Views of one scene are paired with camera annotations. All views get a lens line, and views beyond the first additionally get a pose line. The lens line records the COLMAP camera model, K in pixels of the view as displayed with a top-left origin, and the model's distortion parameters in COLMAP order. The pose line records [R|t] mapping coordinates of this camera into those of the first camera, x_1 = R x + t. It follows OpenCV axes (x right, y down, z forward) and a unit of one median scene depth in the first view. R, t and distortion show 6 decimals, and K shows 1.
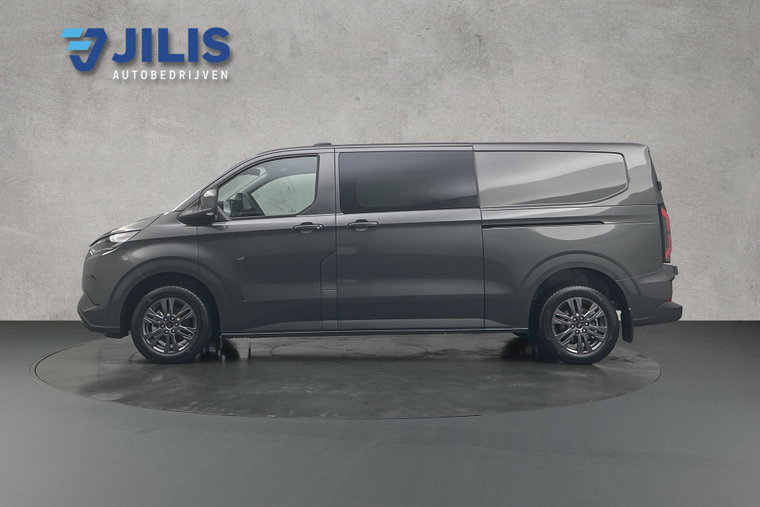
lens RADIAL K [[588.7, 0, 379.4], [0, 588.7, 252.9], [0, 0, 1]] dist [0.002876, -0.007558]
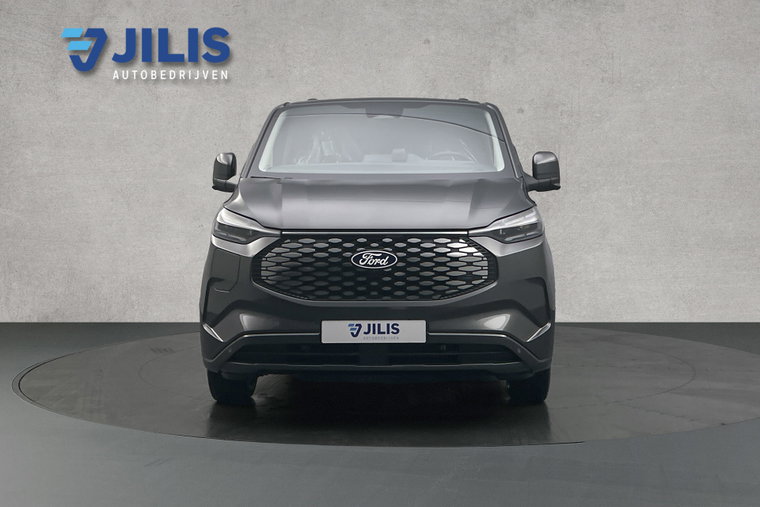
lens RADIAL K [[588.7, 0, 378.8], [0, 588.7, 255.1], [0, 0, 1]] dist [0.002876, -0.007558]
pose [[0.999999, 0.000221, -0.001039, -0.101227], [-0.000218, 0.999996, 0.002967, 0.022243], [0.001040, -0.002967, 0.999995, 0.209781]]
